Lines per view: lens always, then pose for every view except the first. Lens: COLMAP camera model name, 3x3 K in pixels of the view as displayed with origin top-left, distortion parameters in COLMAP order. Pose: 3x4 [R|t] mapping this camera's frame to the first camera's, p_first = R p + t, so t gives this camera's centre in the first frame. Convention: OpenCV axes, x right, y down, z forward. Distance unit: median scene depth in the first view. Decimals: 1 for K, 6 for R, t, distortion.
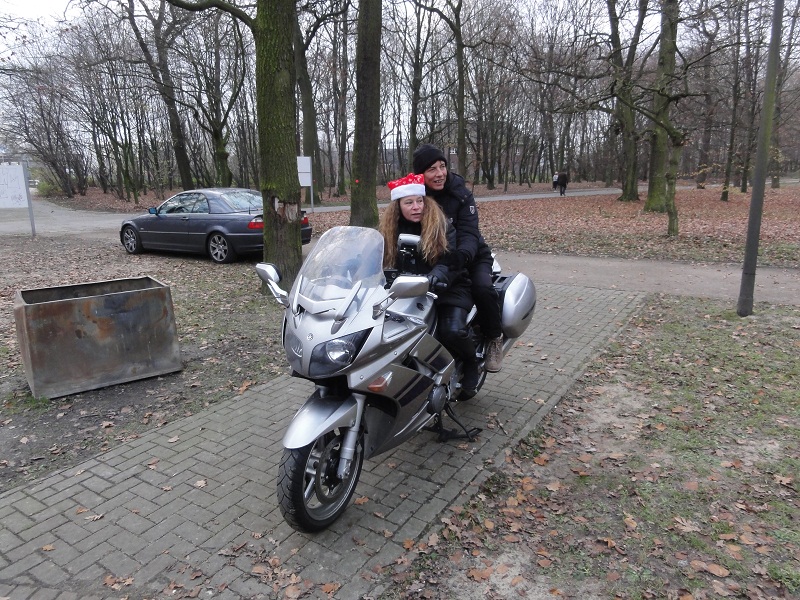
lens RADIAL K [[567.0, 0, 399.1], [0, 567.0, 298.2], [0, 0, 1]] dist [0.001523, -0.002268]
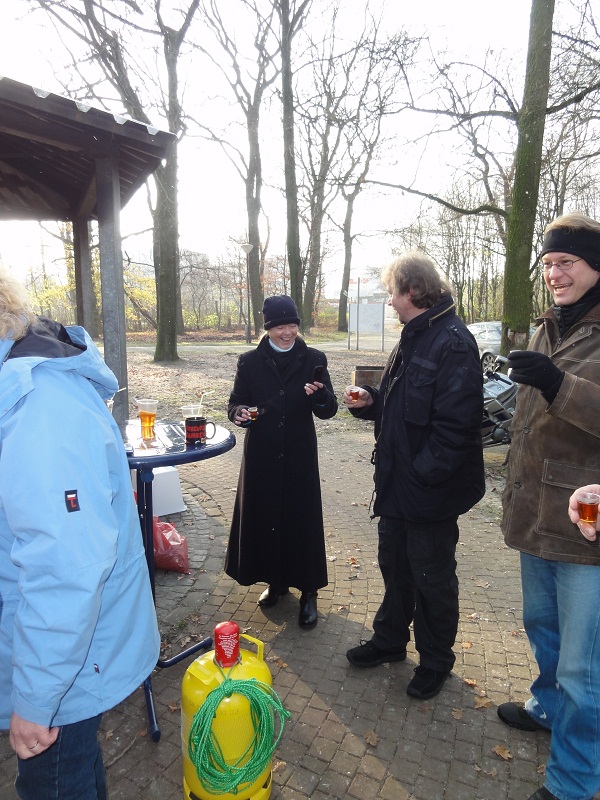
lens RADIAL K [[567.0, 0, 299.8], [0, 567.0, 400.8], [0, 0, 1]] dist [0.001523, -0.002268]
pose [[0.735151, 0.110412, -0.668851, 0.647723], [-0.144485, 0.989497, 0.004537, 0.133553], [0.662327, 0.093304, 0.743383, -0.718777]]
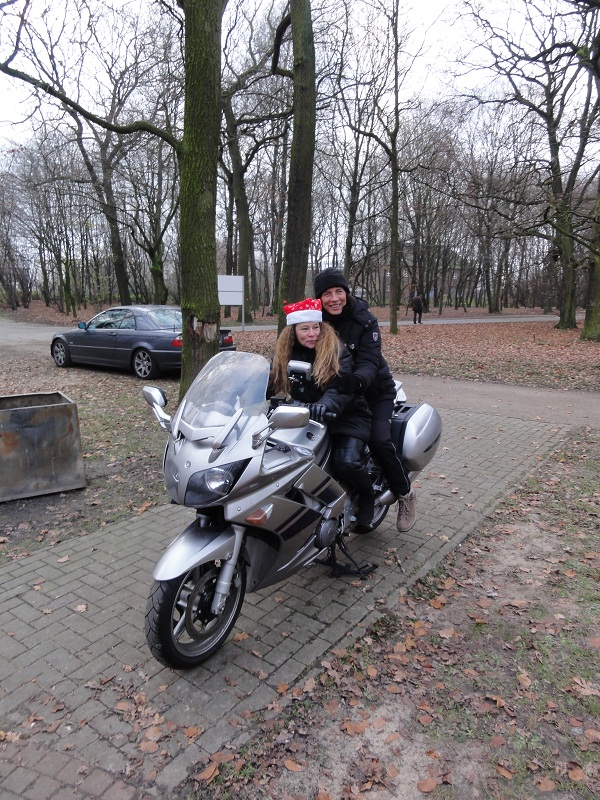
lens RADIAL K [[567.0, 0, 298.3], [0, 567.0, 396.7], [0, 0, 1]] dist [0.001523, -0.002268]
pose [[0.997607, 0.035878, -0.059103, 0.049803], [-0.038046, 0.998628, -0.035981, -0.011543], [0.057731, 0.038143, 0.997603, 0.024536]]
